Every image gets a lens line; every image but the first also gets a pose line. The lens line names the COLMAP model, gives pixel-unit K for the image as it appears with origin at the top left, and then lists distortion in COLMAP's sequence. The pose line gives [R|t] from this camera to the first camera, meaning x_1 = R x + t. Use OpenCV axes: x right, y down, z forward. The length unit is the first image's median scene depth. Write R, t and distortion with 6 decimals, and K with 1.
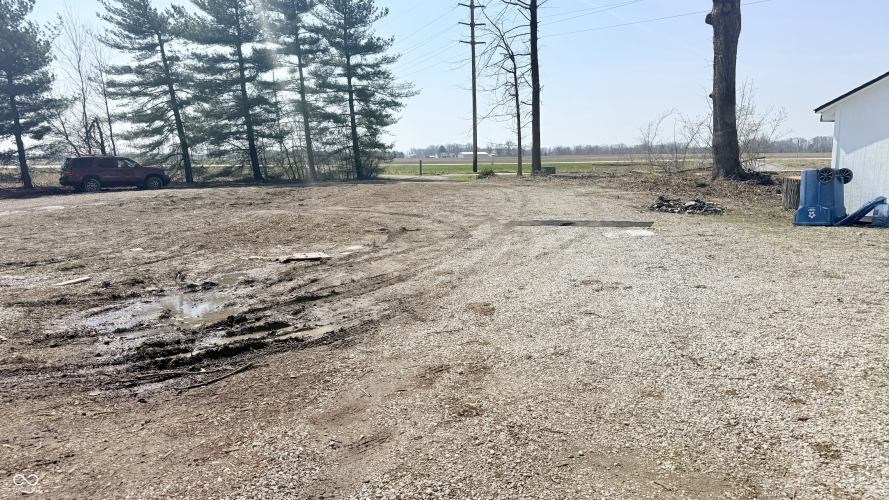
lens RADIAL K [[625.4, 0, 444.4], [0, 625.4, 250.7], [0, 0, 1]] dist [0.033104, -0.001415]
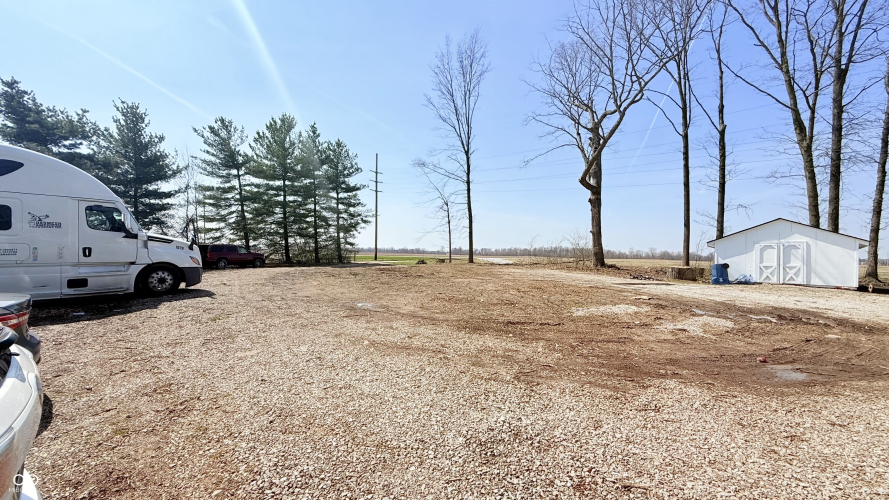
lens RADIAL K [[352.6, 0, 447.3], [0, 352.6, 247.8], [0, 0, 1]] dist [-0.002559, -0.000087]
pose [[0.906388, 0.040719, 0.420480, -0.317781], [0.029223, 0.986916, -0.158566, 0.003213], [-0.421435, 0.156010, 0.893338, 0.028458]]
